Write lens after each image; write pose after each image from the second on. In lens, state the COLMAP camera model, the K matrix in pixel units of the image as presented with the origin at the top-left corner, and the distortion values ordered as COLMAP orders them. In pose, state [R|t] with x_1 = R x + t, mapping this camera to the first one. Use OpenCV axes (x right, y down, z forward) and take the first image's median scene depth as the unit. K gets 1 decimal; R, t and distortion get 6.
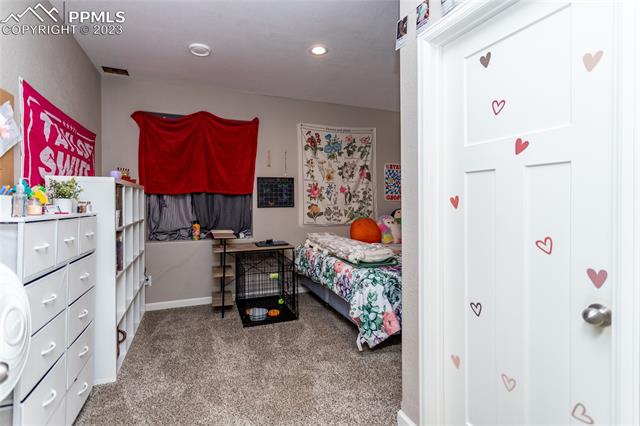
lens RADIAL K [[304.5, 0, 316.0], [0, 304.5, 201.8], [0, 0, 1]] dist [0.000307, 0.000383]
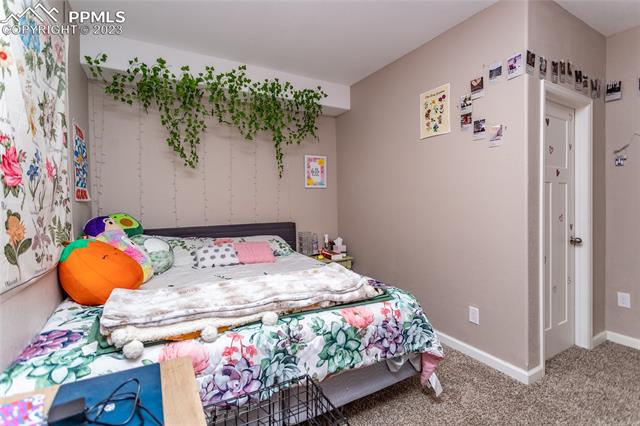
lens RADIAL K [[304.5, 0, 316.0], [0, 304.5, 201.8], [0, 0, 1]] dist [0.000307, 0.000383]
pose [[-0.128001, -0.000251, 0.991774, -0.317117], [0.011466, 0.999933, 0.001732, 0.001573], [-0.991708, 0.011594, -0.127990, 0.782171]]
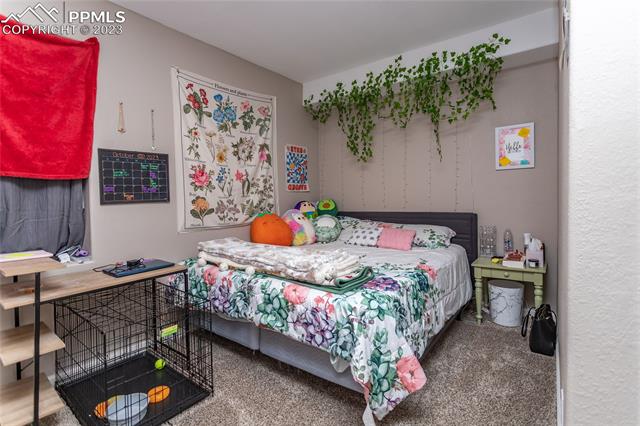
lens RADIAL K [[304.5, 0, 316.0], [0, 304.5, 201.8], [0, 0, 1]] dist [0.000307, 0.000383]
pose [[0.853907, -0.028910, 0.519622, -0.138068], [0.022381, 0.999572, 0.018833, 0.012046], [-0.519944, -0.004451, 0.854189, 0.310883]]
